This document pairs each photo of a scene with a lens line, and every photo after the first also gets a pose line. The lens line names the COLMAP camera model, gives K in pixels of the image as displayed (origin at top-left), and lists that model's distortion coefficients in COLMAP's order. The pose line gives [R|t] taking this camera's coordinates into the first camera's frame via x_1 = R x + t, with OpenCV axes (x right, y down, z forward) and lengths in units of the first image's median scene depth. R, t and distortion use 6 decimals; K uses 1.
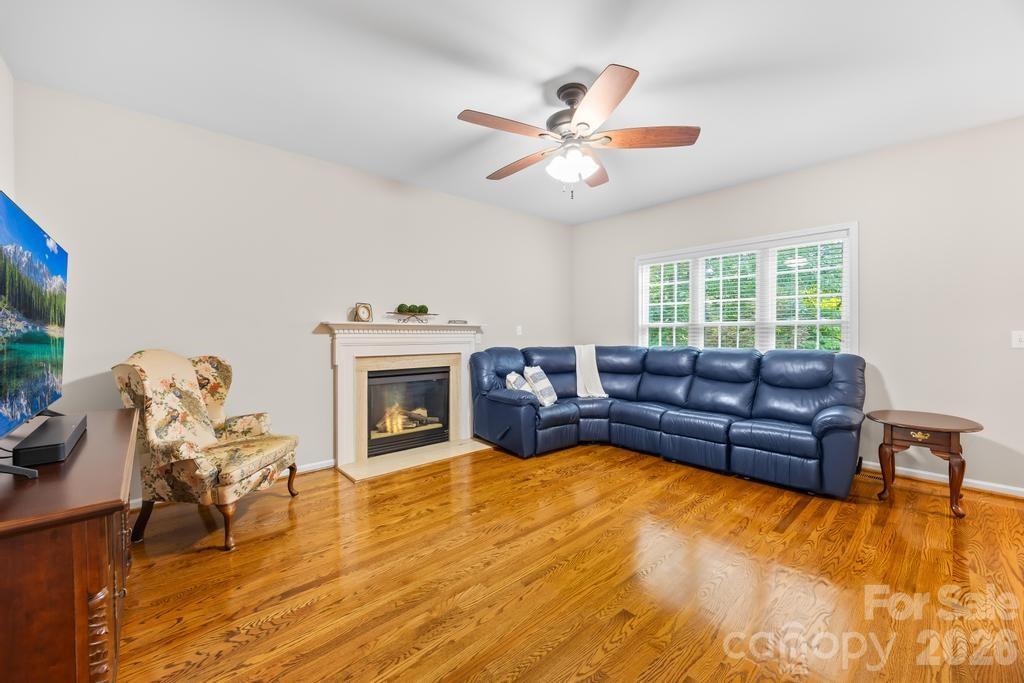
lens RADIAL K [[397.6, 0, 512.2], [0, 397.6, 343.5], [0, 0, 1]] dist [0.002388, 0.000236]
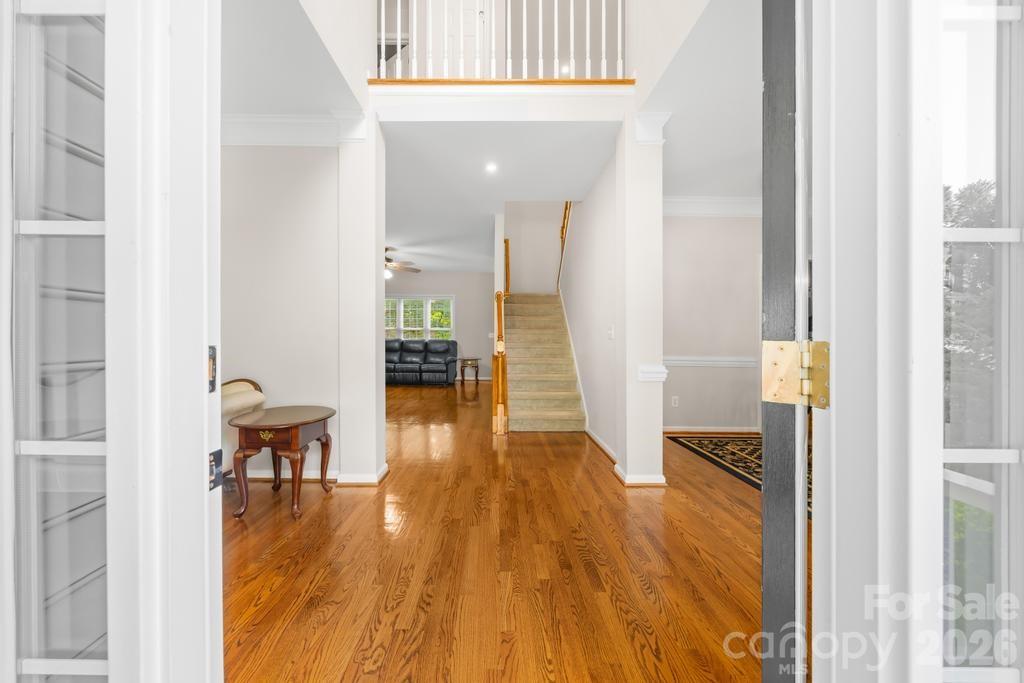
lens RADIAL K [[397.6, 0, 508.1], [0, 397.6, 336.1], [0, 0, 1]] dist [0.002388, 0.000236]
pose [[0.657739, 0.002121, 0.753243, -1.048759], [-0.006231, 0.999977, 0.002624, -0.017105], [-0.753220, -0.006419, 0.657738, -1.178854]]
